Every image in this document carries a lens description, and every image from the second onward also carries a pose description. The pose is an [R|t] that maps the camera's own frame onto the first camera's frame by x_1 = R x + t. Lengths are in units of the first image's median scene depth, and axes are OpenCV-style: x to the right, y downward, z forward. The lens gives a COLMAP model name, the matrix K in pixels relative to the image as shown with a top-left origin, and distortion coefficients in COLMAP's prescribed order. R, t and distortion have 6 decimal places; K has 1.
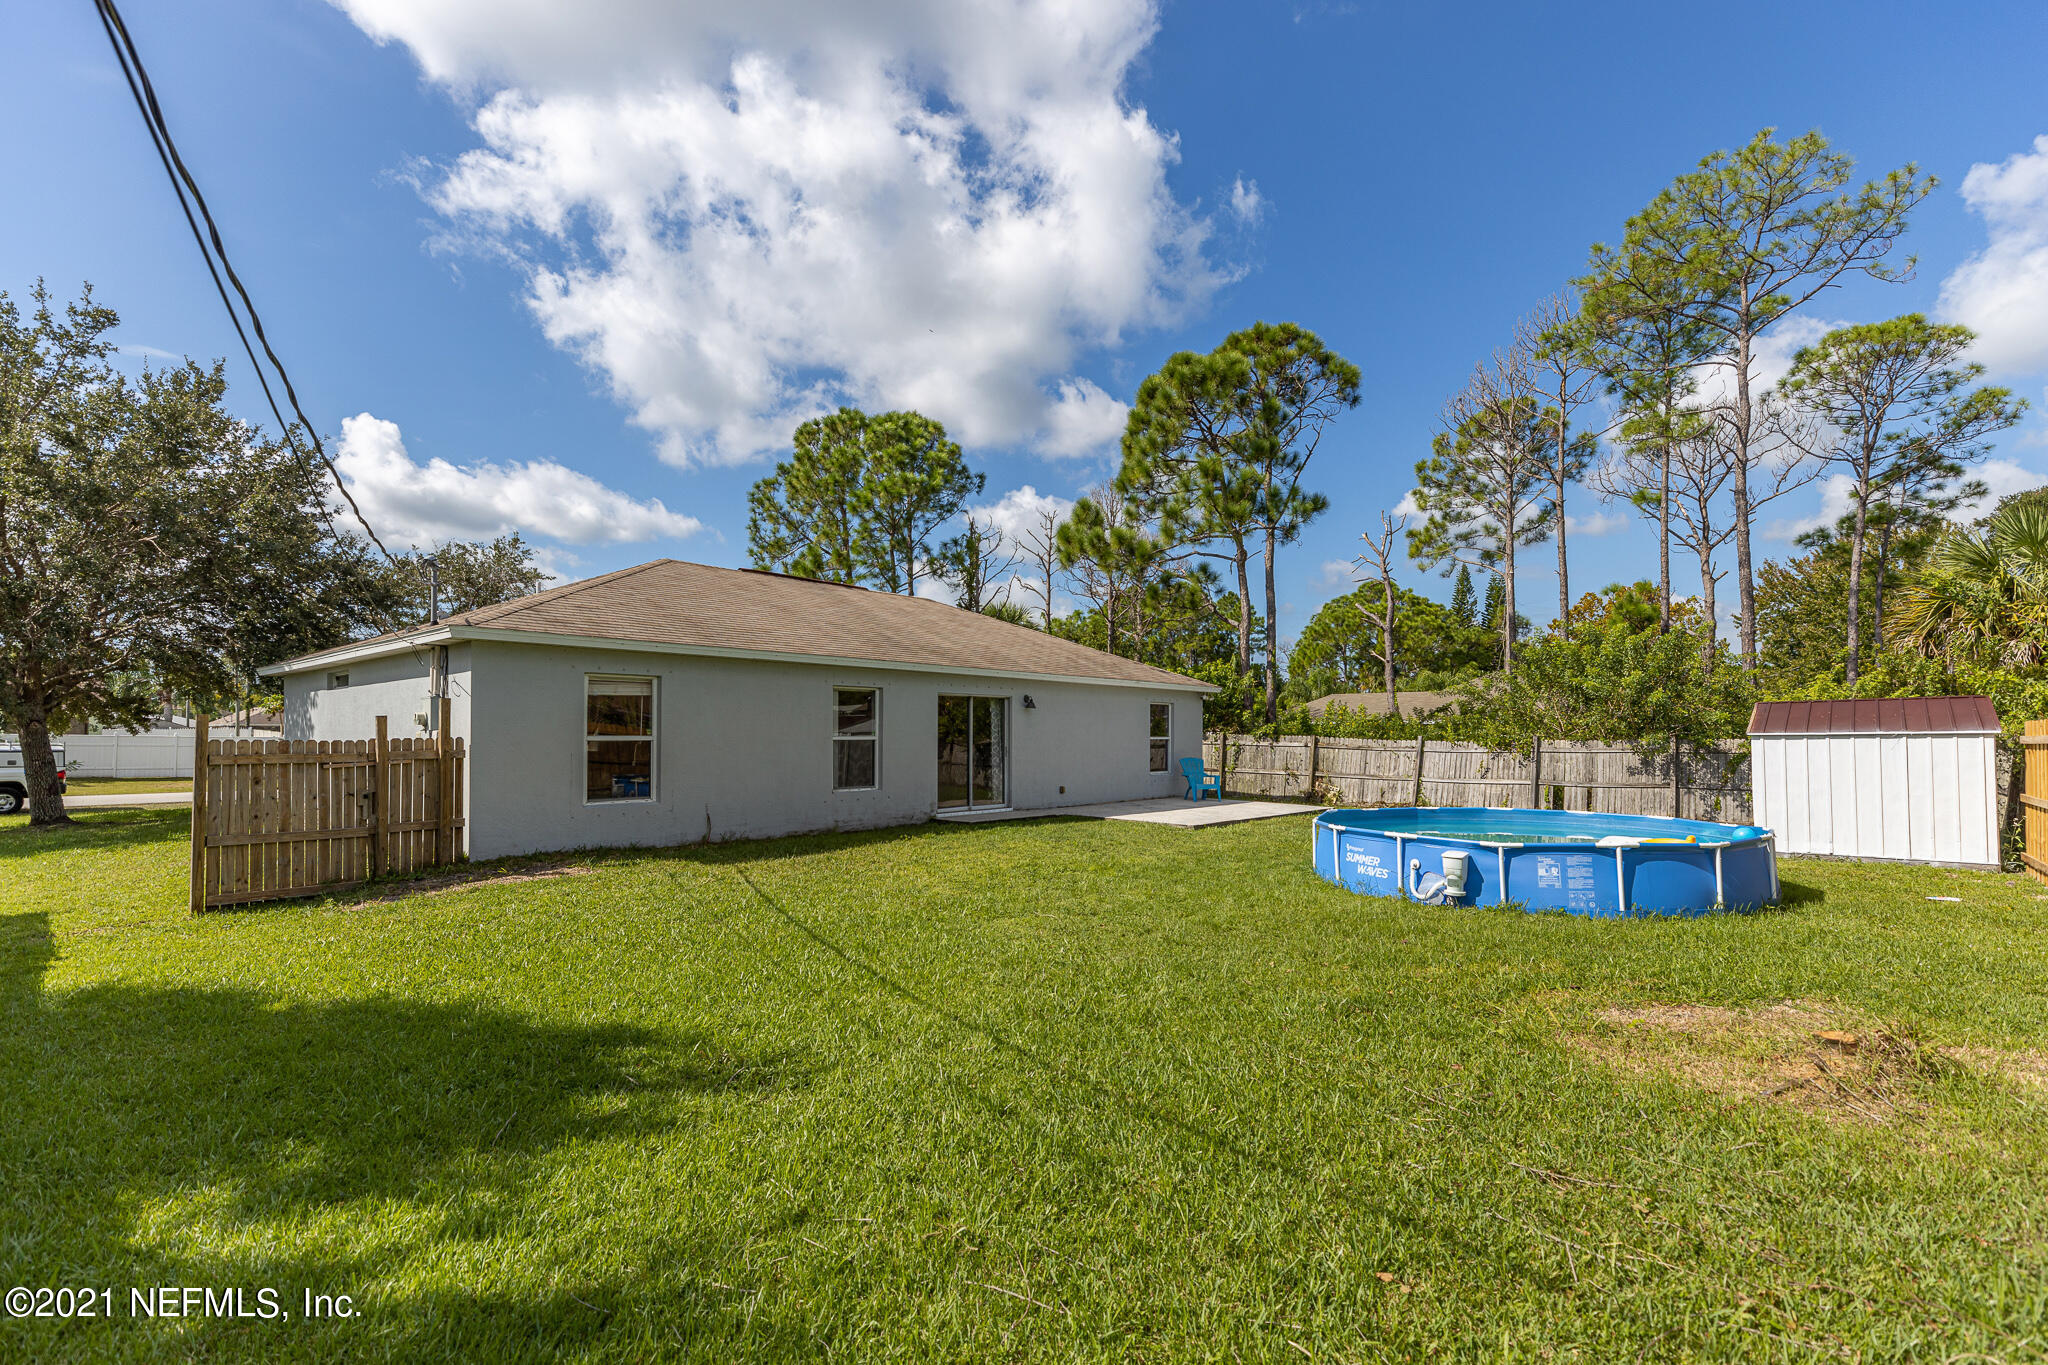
lens RADIAL K [[913.0, 0, 1024.0], [0, 913.0, 682.5], [0, 0, 1]] dist [0.000356, -0.000092]
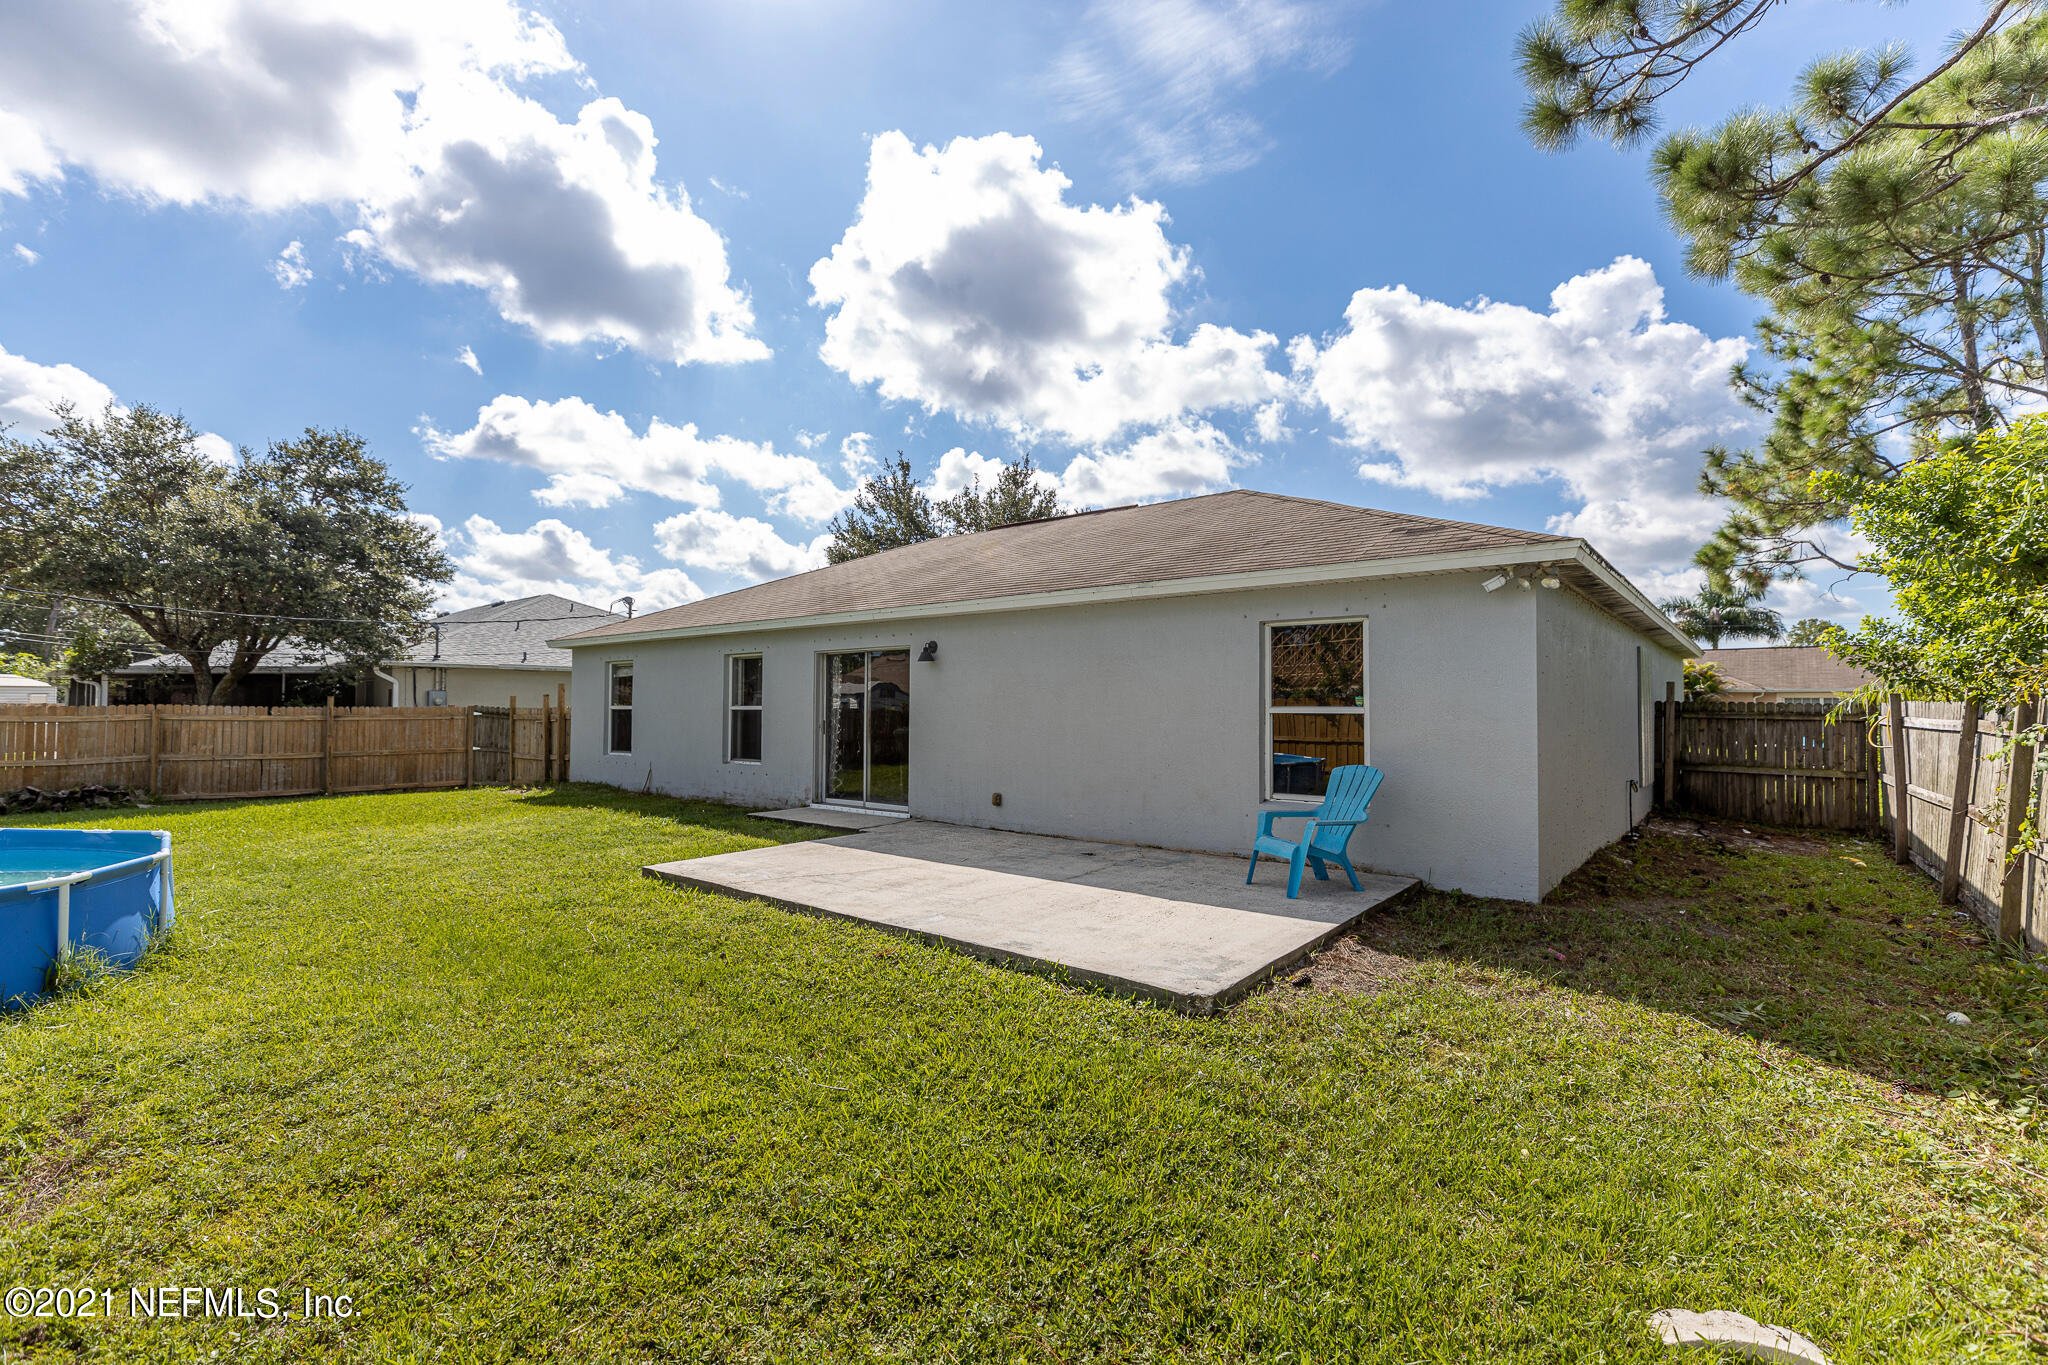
lens RADIAL K [[913.0, 0, 1024.0], [0, 913.0, 682.5], [0, 0, 1]] dist [0.000356, -0.000092]
pose [[0.074164, -0.024806, -0.996937, 0.720126], [0.053631, 0.998343, -0.020851, 0.065129], [0.995803, -0.051920, 0.075371, 1.131136]]
